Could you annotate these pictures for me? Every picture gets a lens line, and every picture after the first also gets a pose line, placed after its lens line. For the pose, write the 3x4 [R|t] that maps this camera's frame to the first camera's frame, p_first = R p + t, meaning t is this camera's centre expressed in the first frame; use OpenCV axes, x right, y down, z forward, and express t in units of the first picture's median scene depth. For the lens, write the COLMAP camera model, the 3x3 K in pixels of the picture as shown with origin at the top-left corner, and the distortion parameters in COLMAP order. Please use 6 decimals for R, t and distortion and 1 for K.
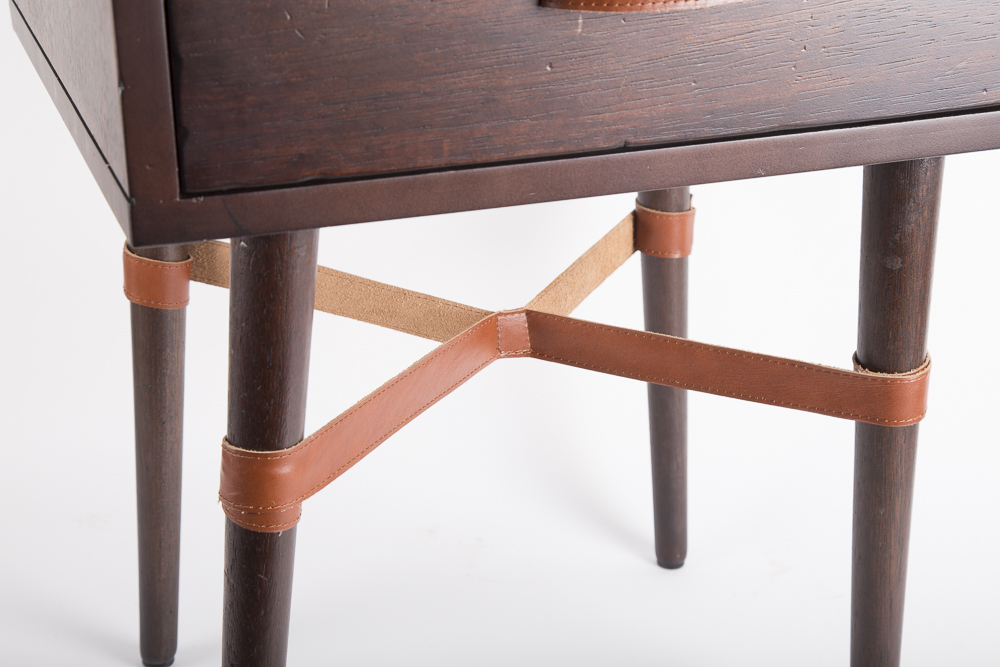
lens RADIAL K [[1776.0, 0, 490.7], [0, 1776.0, 346.3], [0, 0, 1]] dist [0.176327, 0.000000]
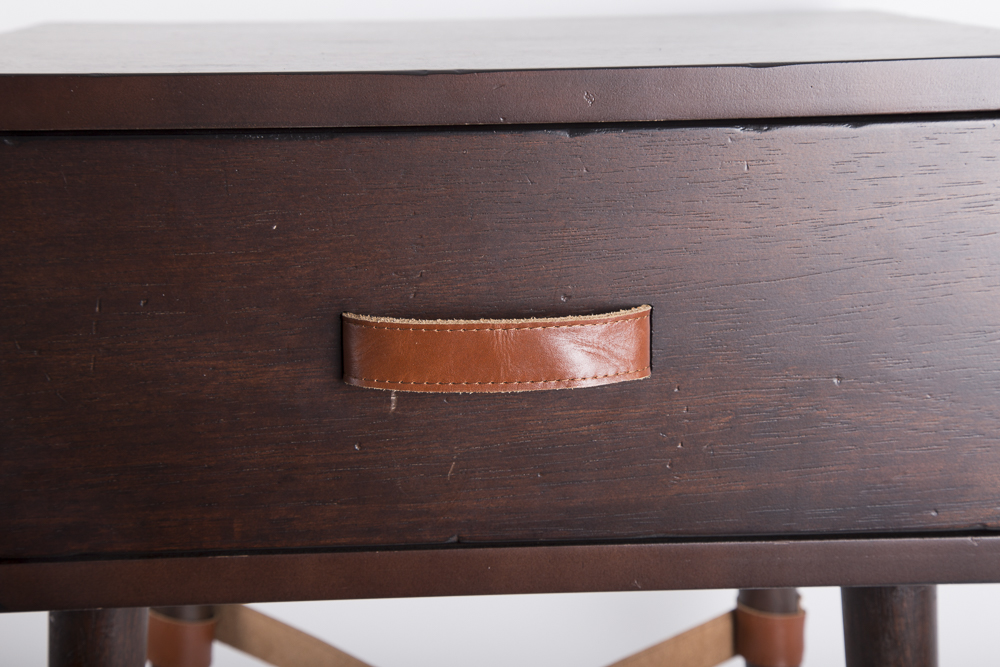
lens RADIAL K [[1860.2, 0, 500.0], [0, 1860.2, 329.3], [0, 0, 1]] dist [0.181477, 0.000000]
pose [[0.952983, 0.044539, -0.299732, 0.337230], [-0.101404, 0.978985, -0.176934, -0.051143], [0.285552, 0.199009, 0.937473, 0.126645]]
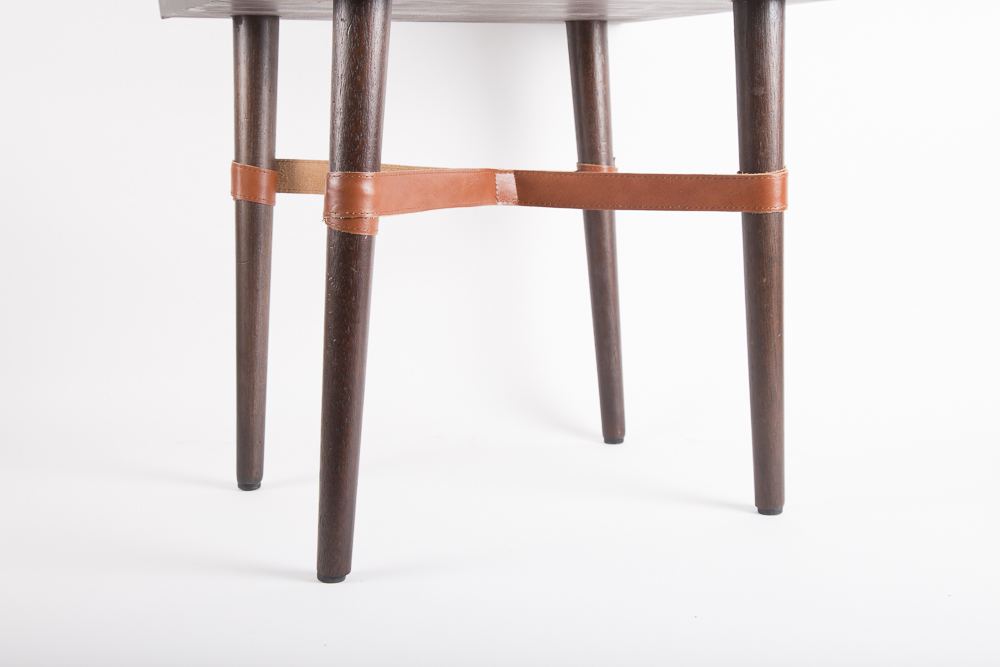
lens RADIAL K [[1403.7, 0, 504.6], [0, 1403.7, 337.7], [0, 0, 1]] dist [0.106717, 0.000000]
pose [[0.997090, -0.032553, 0.068935, -0.087187], [0.048558, 0.968281, -0.245101, 0.477713], [-0.058770, 0.247735, 0.967044, -0.105860]]
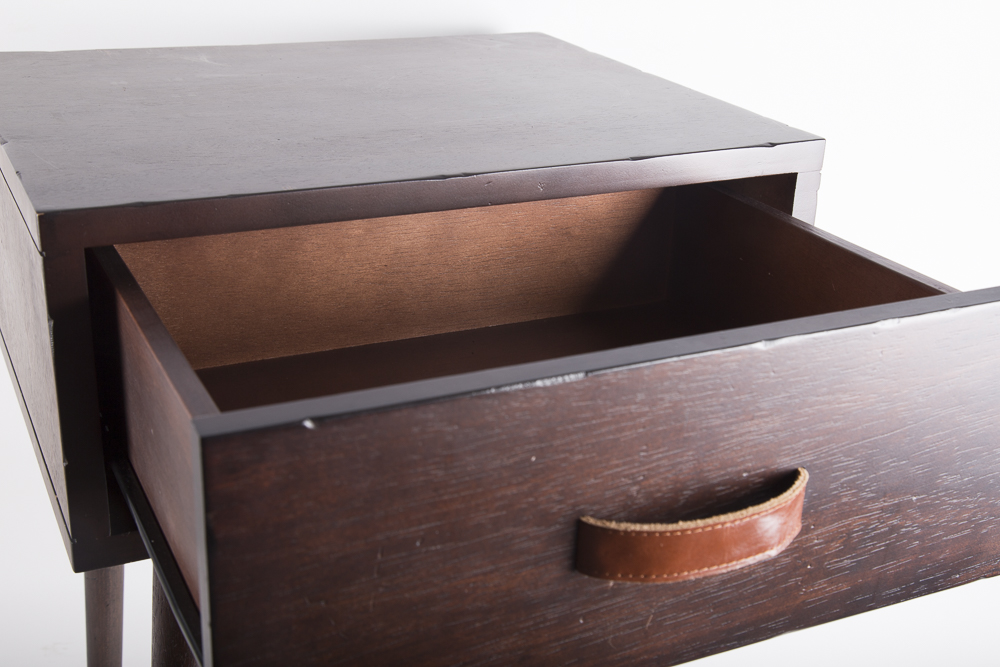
lens RADIAL K [[1315.5, 0, 496.6], [0, 1315.5, 334.4], [0, 0, 1]] dist [0.090178, 0.000000]
pose [[0.995007, -0.012046, 0.099078, -0.079236], [0.012880, 0.999887, -0.007782, -0.282024], [-0.098973, 0.009019, 0.995049, 0.230052]]
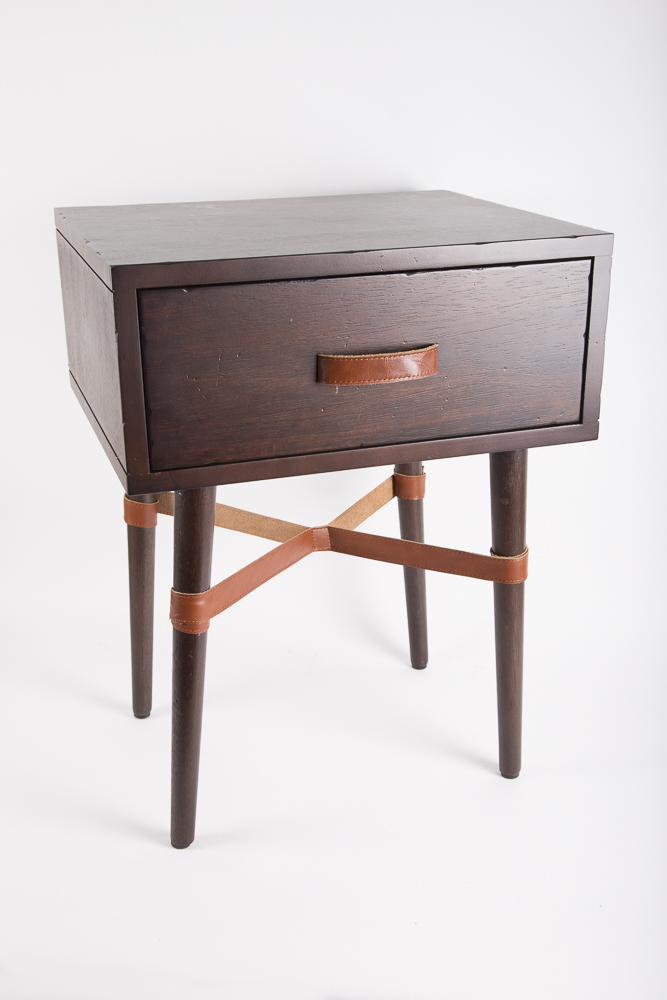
lens RADIAL K [[1213.6, 0, 330.8], [0, 1213.6, 514.7], [0, 0, 1]] dist [0.001604, 0.000000]
pose [[0.999460, -0.005439, -0.032416, 0.079687], [0.004155, 0.999209, -0.039544, 0.023107], [0.032606, 0.039388, 0.998692, -0.395234]]
